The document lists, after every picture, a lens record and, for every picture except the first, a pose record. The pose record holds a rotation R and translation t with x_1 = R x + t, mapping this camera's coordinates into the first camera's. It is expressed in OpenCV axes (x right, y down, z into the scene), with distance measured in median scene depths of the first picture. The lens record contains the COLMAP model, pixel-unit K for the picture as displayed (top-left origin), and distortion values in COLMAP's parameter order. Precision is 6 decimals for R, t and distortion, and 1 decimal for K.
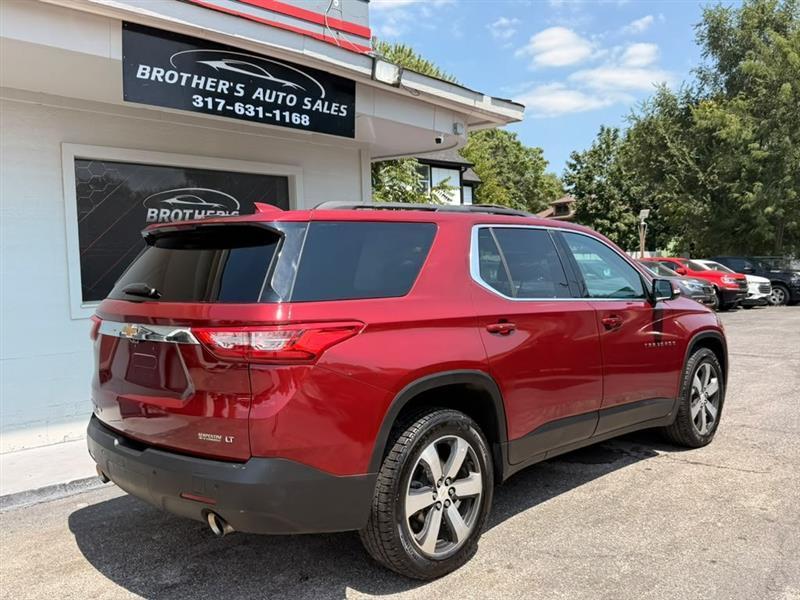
lens RADIAL K [[699.9, 0, 400.2], [0, 699.9, 302.8], [0, 0, 1]] dist [0.126041, -0.238593]
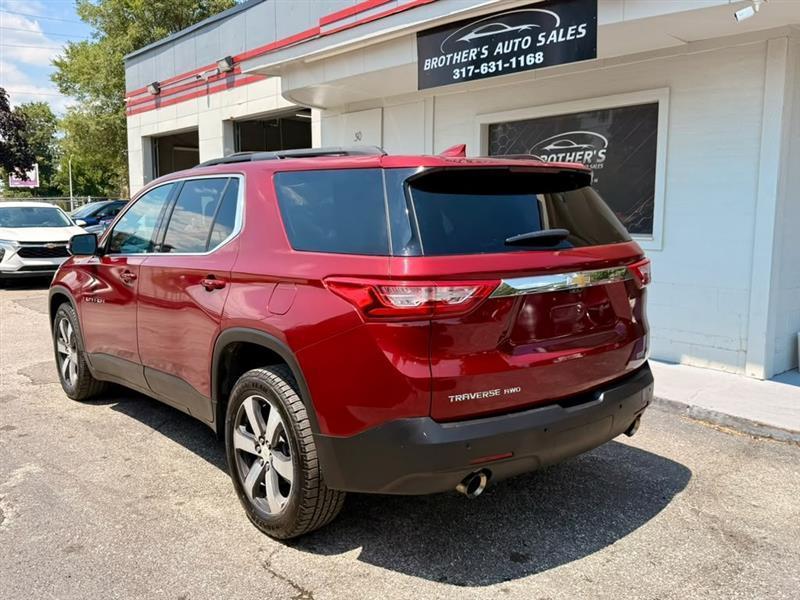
lens RADIAL K [[702.1, 0, 403.3], [0, 702.1, 296.8], [0, 0, 1]] dist [0.106194, -0.195151]
pose [[-0.080244, 0.154684, -0.984700, 0.921248], [-0.047542, 0.986167, 0.158788, -0.081717], [0.995641, 0.059556, -0.071780, 0.925100]]
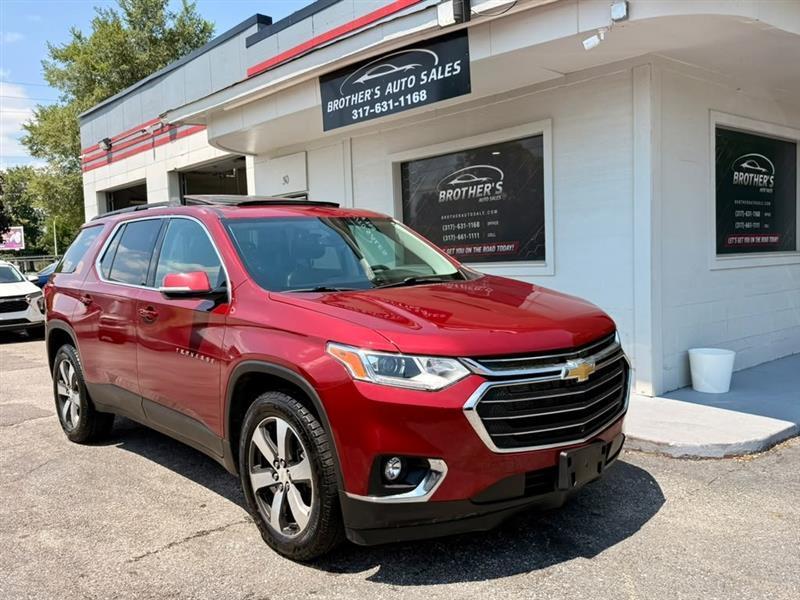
lens RADIAL K [[696.6, 0, 400.6], [0, 696.6, 304.4], [0, 0, 1]] dist [0.123225, -0.243554]
pose [[-0.066319, 0.102628, -0.992507, 0.925017], [-0.008327, 0.994605, 0.103402, -0.065170], [0.997764, 0.015122, -0.065107, 1.063285]]
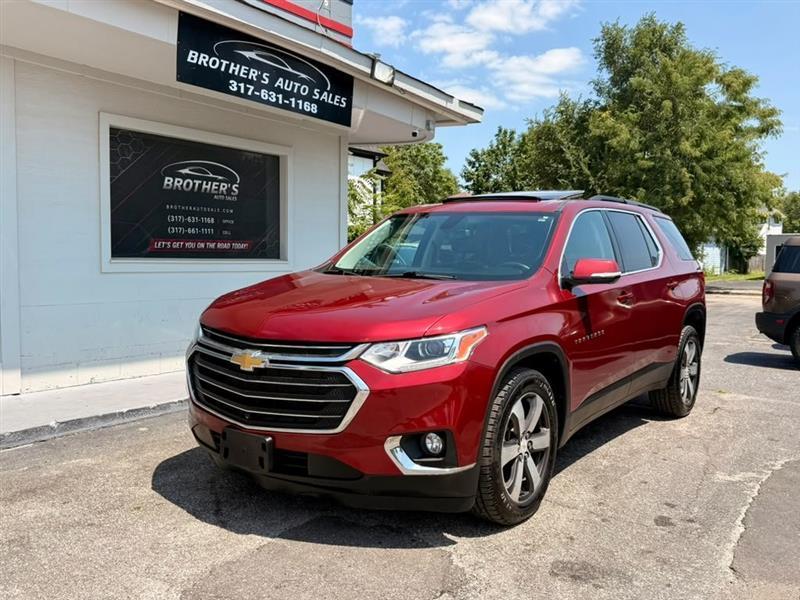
lens RADIAL K [[700.2, 0, 403.3], [0, 700.2, 297.5], [0, 0, 1]] dist [0.129798, -0.251597]
pose [[0.985716, 0.037640, 0.164157, -0.172375], [-0.039080, 0.999221, 0.005551, 0.035752], [-0.163820, -0.011887, 0.986419, -0.158750]]
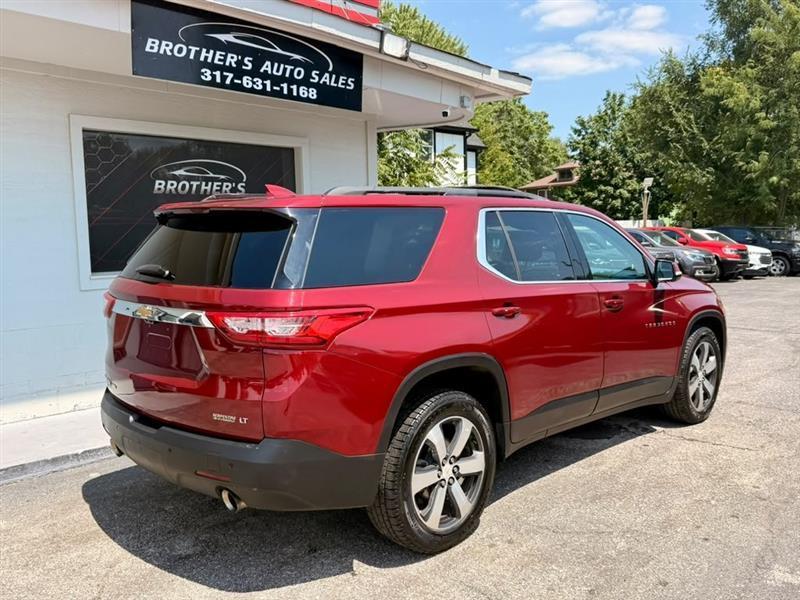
lens RADIAL K [[700.2, 0, 403.3], [0, 700.2, 297.5], [0, 0, 1]] dist [0.129798, -0.251597]
pose [[0.999907, 0.013156, 0.003653, -0.006410], [-0.013307, 0.998904, 0.044876, -0.017617], [-0.003058, -0.044920, 0.998986, -0.013093]]
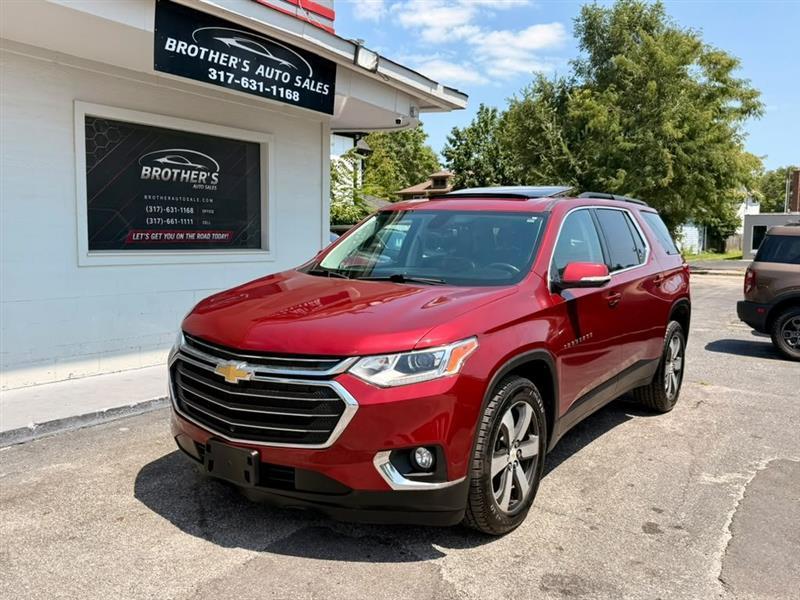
lens RADIAL K [[701.8, 0, 400.0], [0, 701.8, 300.0], [0, 0, 1]] dist [0.117612, -0.227362]
pose [[0.981464, 0.032352, 0.188894, -0.178219], [-0.040586, 0.998380, 0.039882, 0.010904], [-0.187298, -0.046809, 0.981187, -0.145138]]
